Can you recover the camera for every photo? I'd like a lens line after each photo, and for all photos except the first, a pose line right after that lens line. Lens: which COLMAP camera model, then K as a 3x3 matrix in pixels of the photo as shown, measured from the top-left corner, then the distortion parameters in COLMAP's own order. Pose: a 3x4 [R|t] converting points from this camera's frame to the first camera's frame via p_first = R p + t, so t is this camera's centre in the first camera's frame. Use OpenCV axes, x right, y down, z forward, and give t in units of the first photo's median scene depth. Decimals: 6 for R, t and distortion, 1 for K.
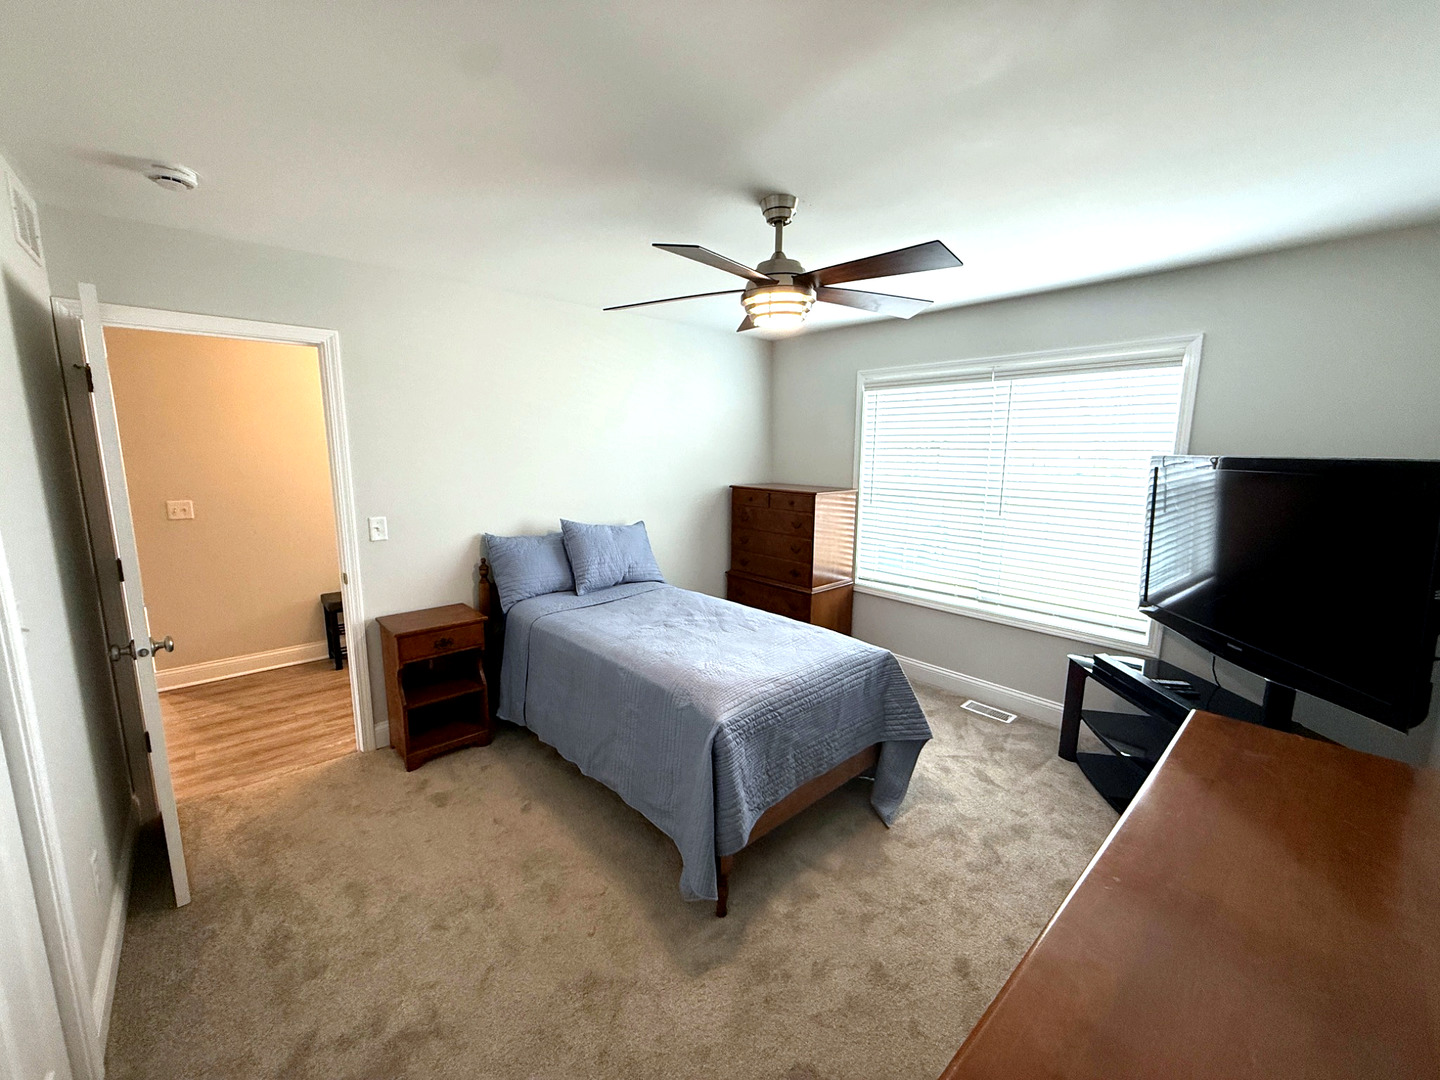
lens RADIAL K [[573.1, 0, 715.3], [0, 573.1, 542.6], [0, 0, 1]] dist [0.000739, 0.000538]
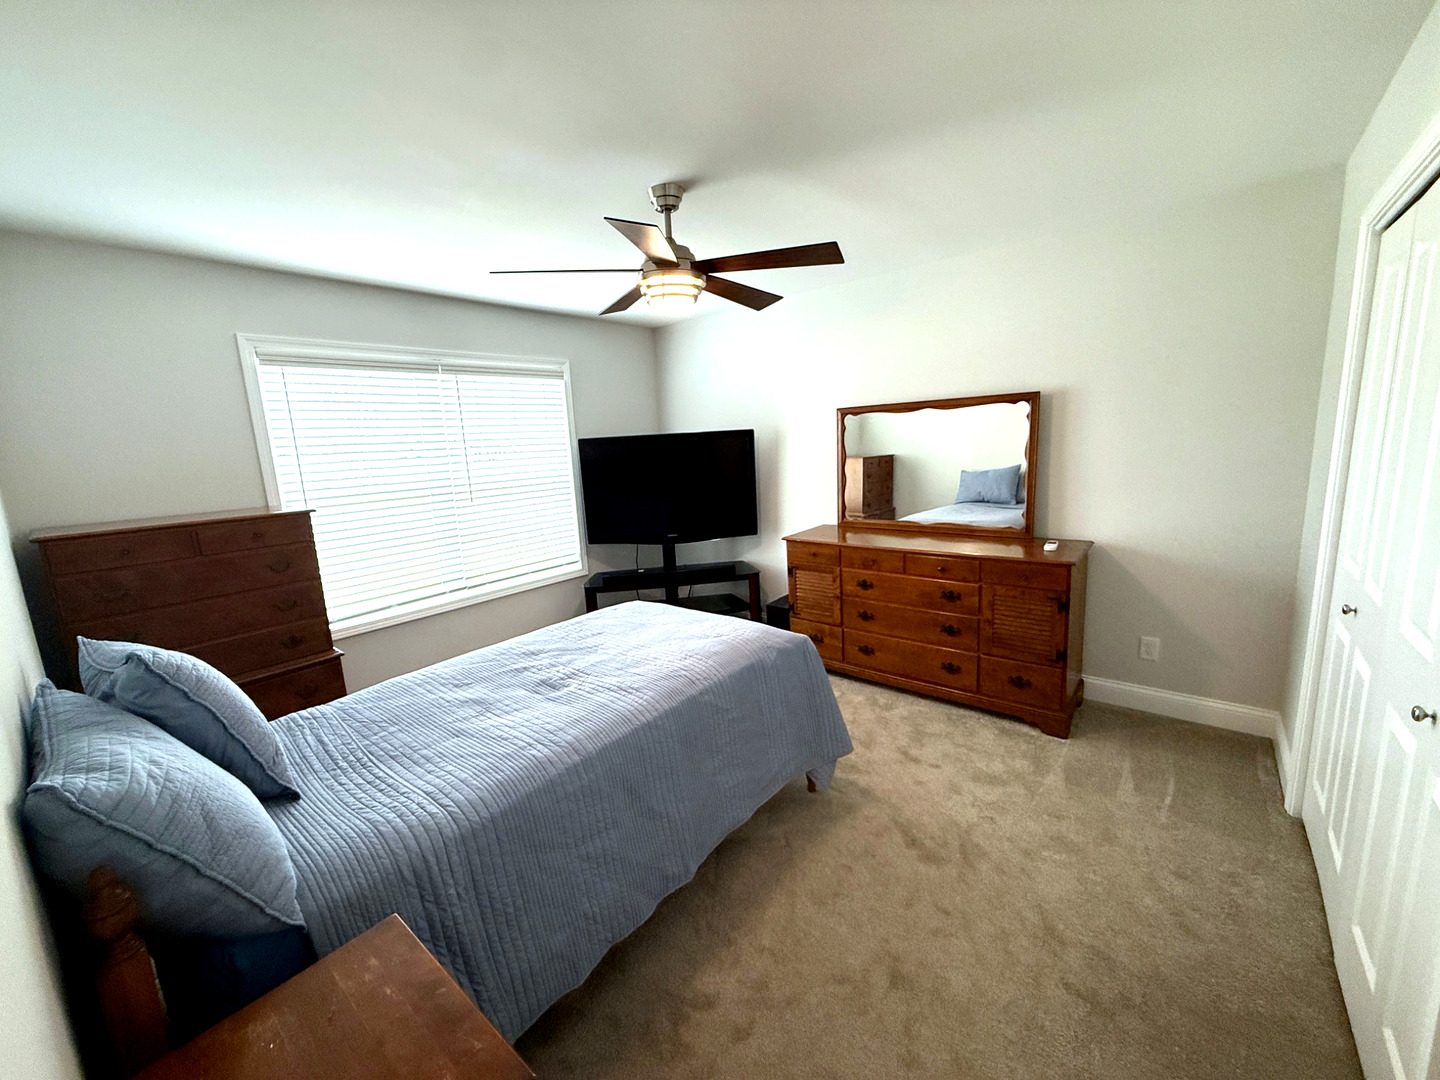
lens RADIAL K [[573.1, 0, 715.3], [0, 573.1, 542.6], [0, 0, 1]] dist [0.000739, 0.000538]
pose [[-0.144445, -0.176023, 0.973731, -0.733086], [0.212178, 0.955652, 0.204230, -0.114705], [-0.966497, 0.236105, -0.100690, 0.811237]]
